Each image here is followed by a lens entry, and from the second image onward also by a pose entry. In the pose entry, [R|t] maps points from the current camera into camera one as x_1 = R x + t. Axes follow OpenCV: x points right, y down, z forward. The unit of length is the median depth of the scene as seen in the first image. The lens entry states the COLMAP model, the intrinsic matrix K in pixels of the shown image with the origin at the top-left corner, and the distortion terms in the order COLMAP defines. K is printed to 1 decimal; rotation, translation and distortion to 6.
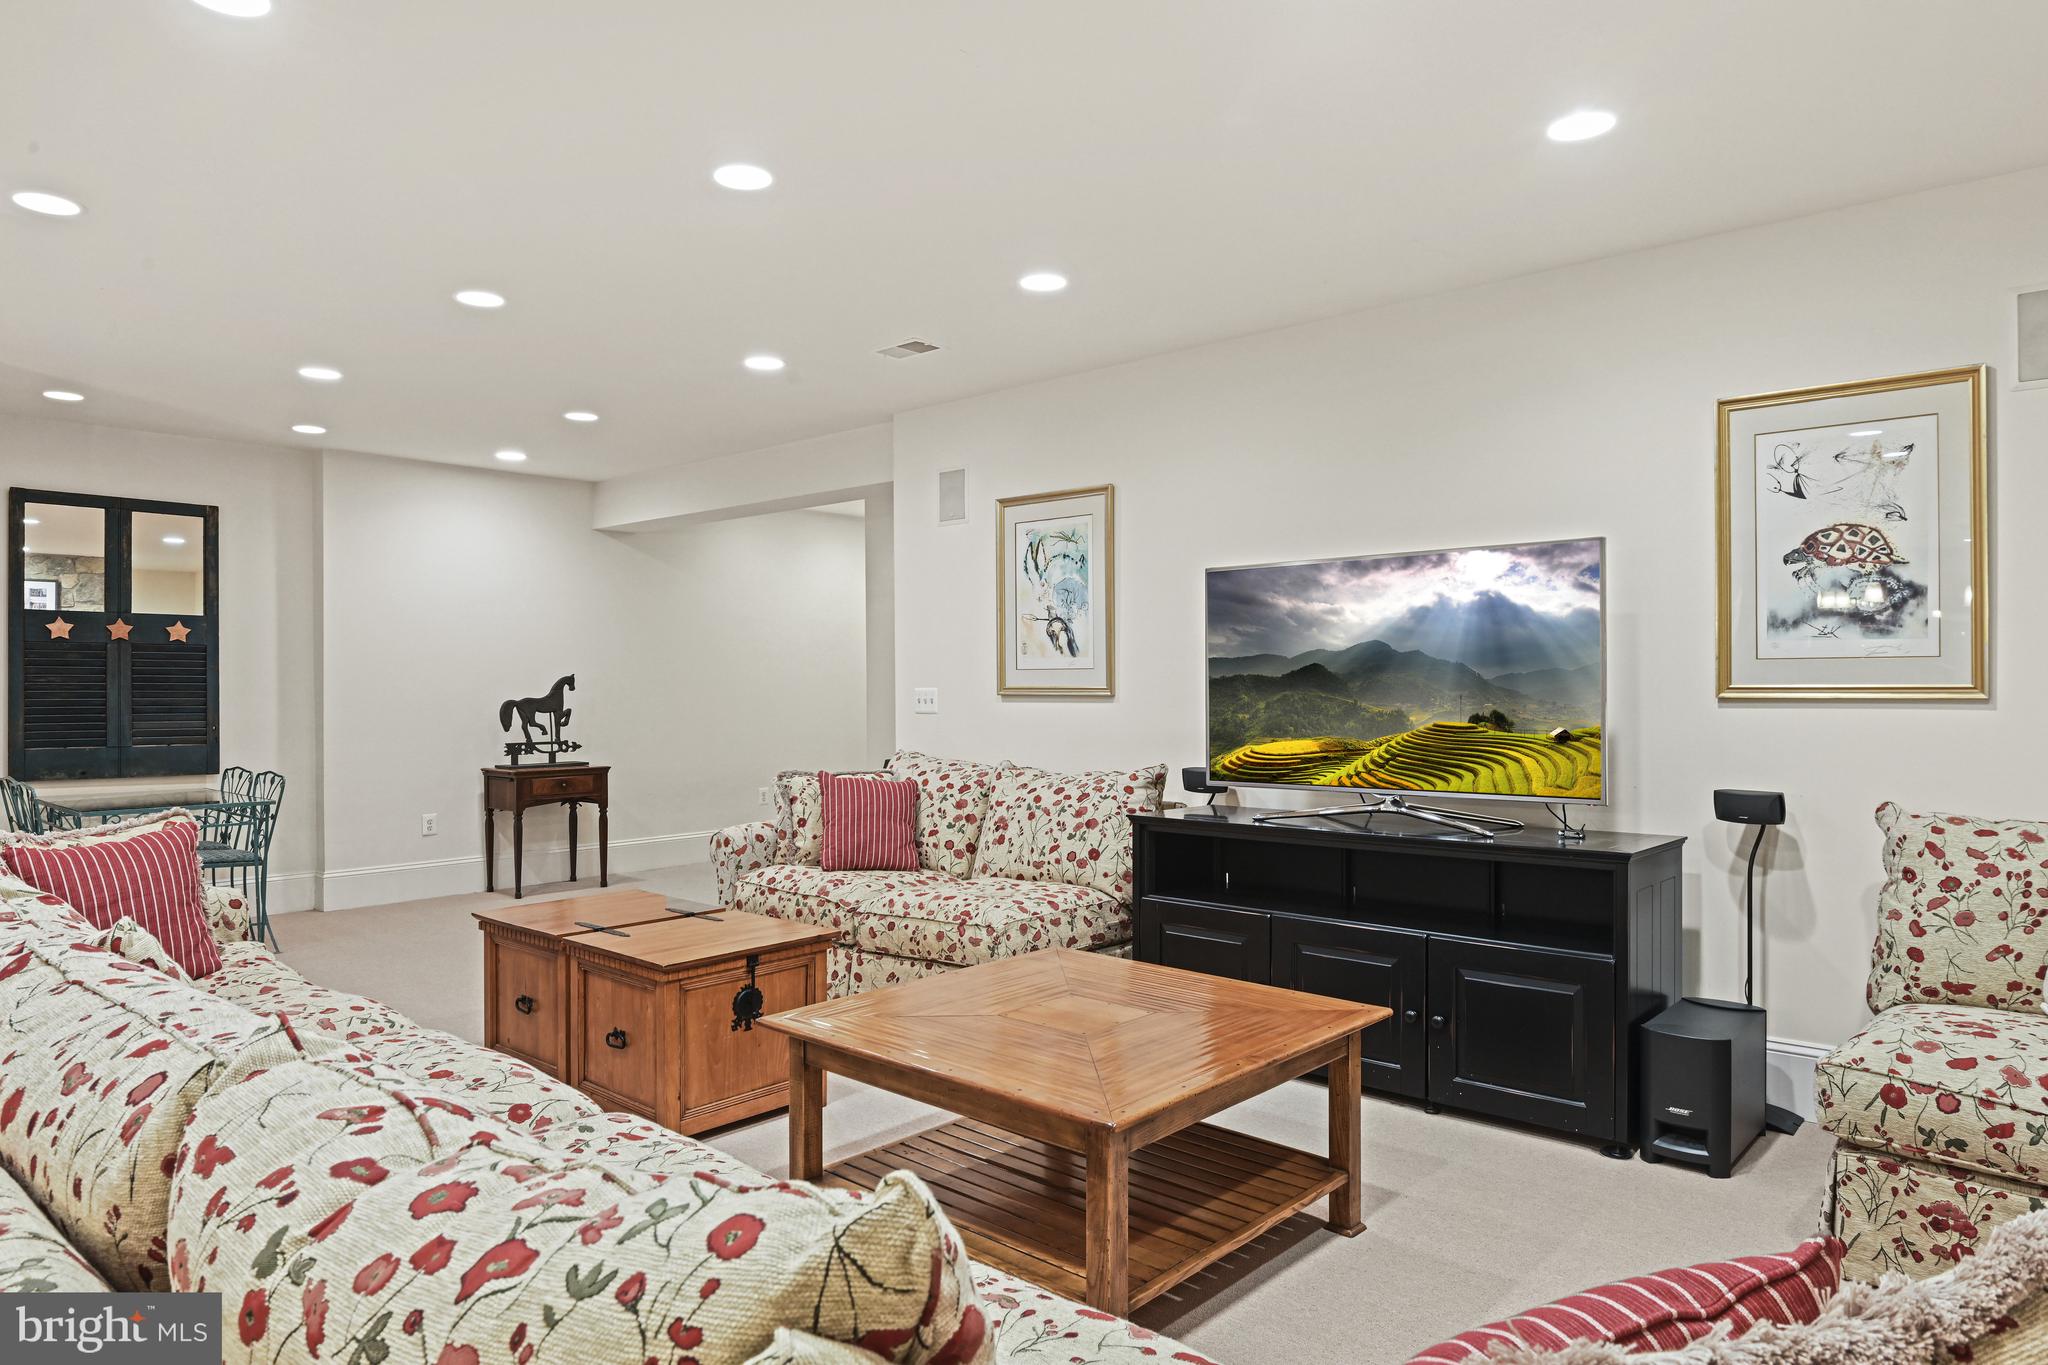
lens RADIAL K [[1241.2, 0, 1024.0], [0, 1241.2, 682.5], [0, 0, 1]] dist [-0.048319, 0.000295]
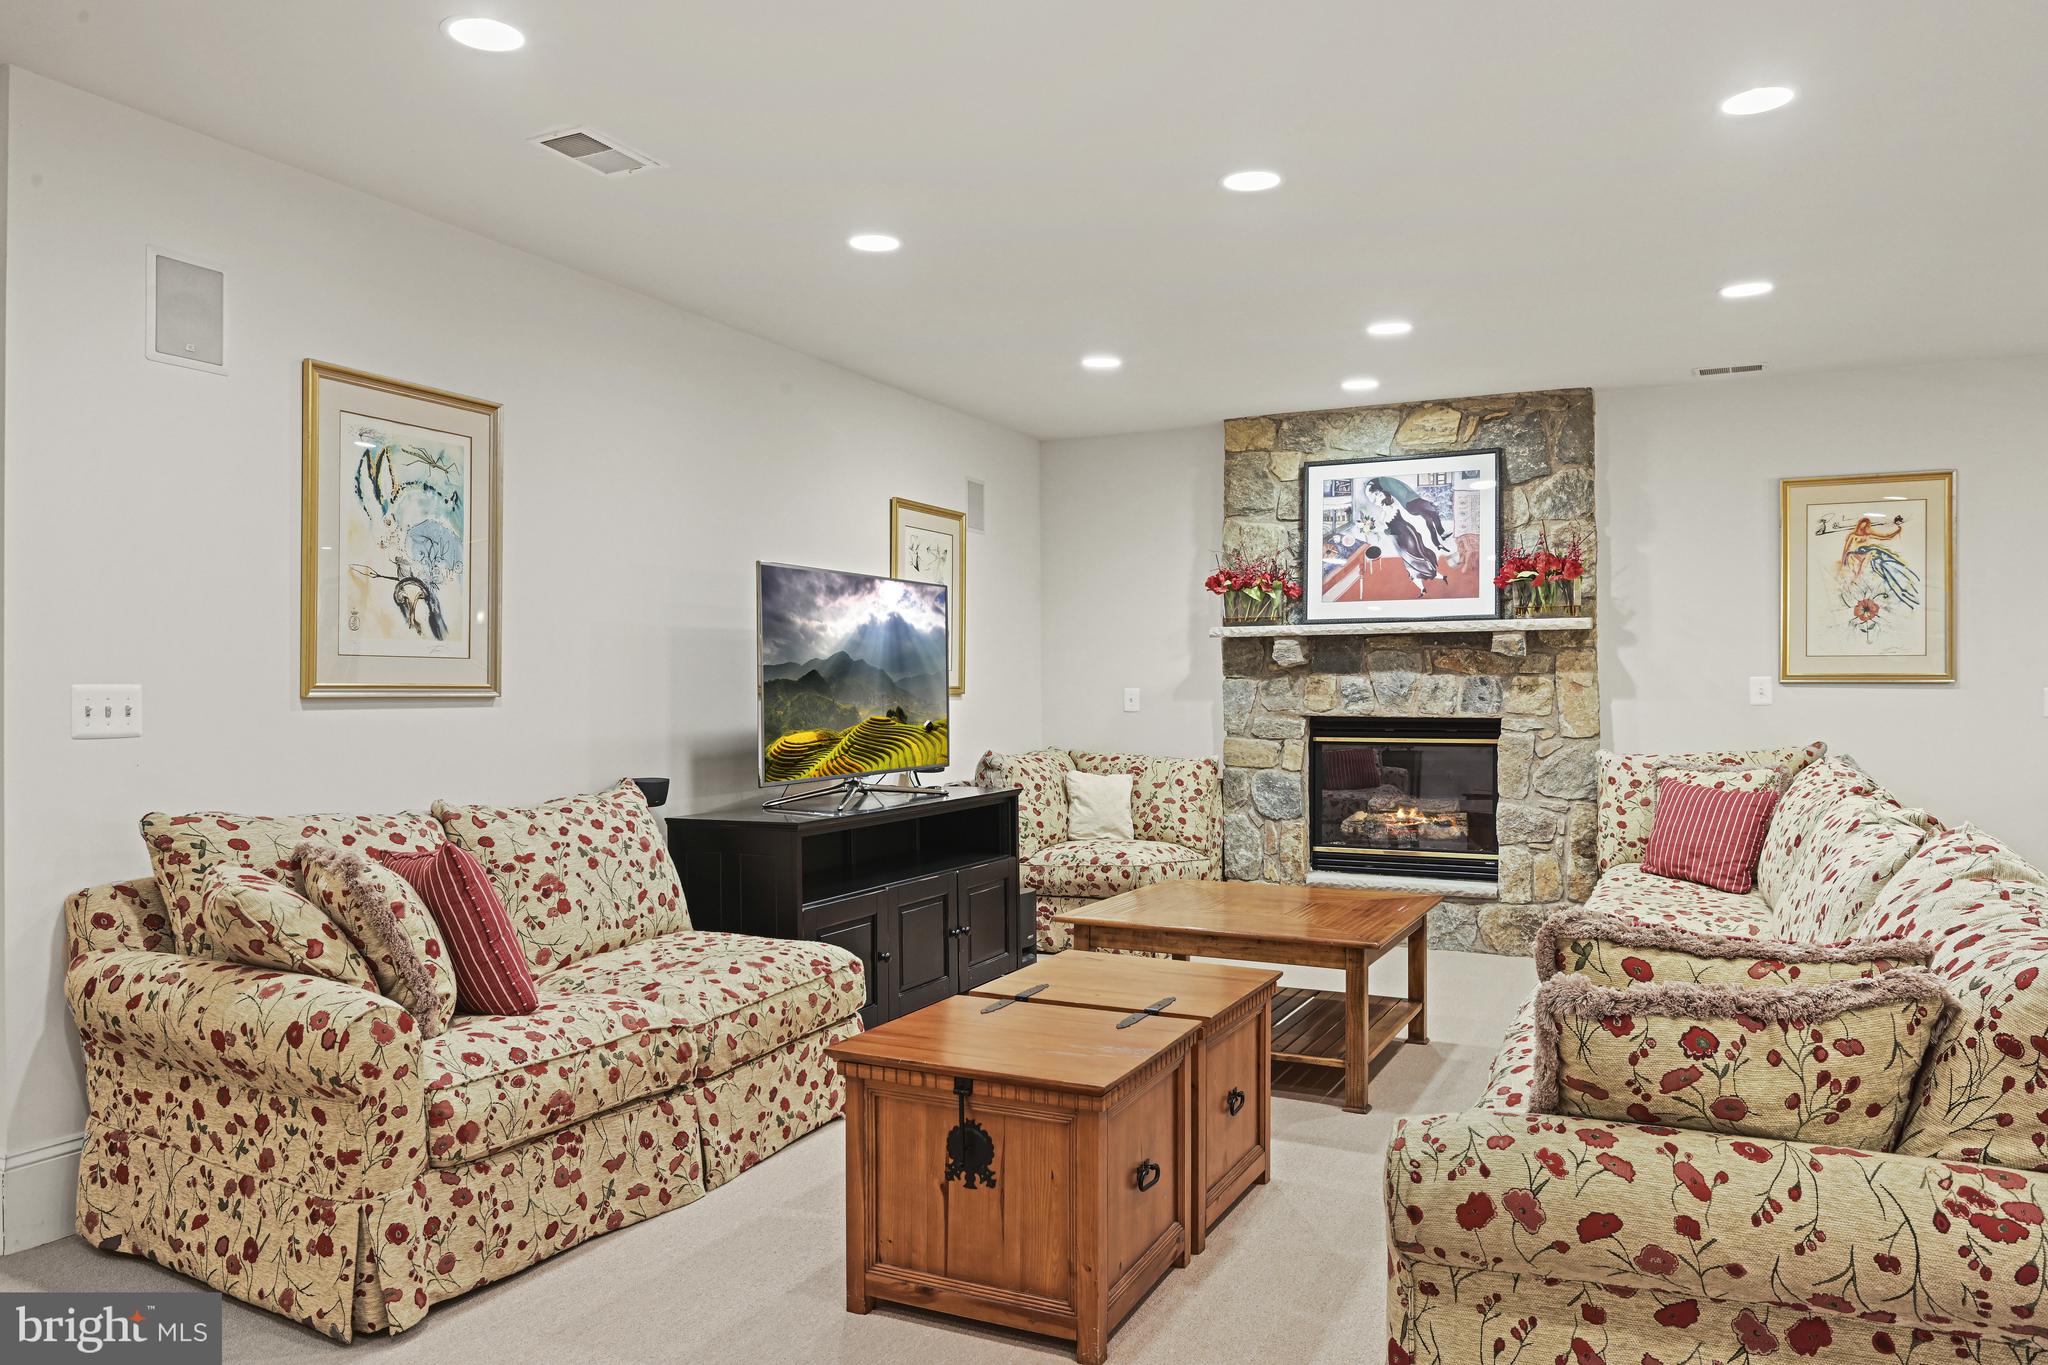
lens RADIAL K [[1419.4, 0, 1024.0], [0, 1419.4, 682.5], [0, 0, 1]] dist [-0.005996, -0.004188]
pose [[-0.281724, 0.010110, 0.959442, -0.872362], [-0.003185, 0.999929, -0.011472, 0.011543], [-0.959490, -0.006288, -0.281672, 1.010394]]
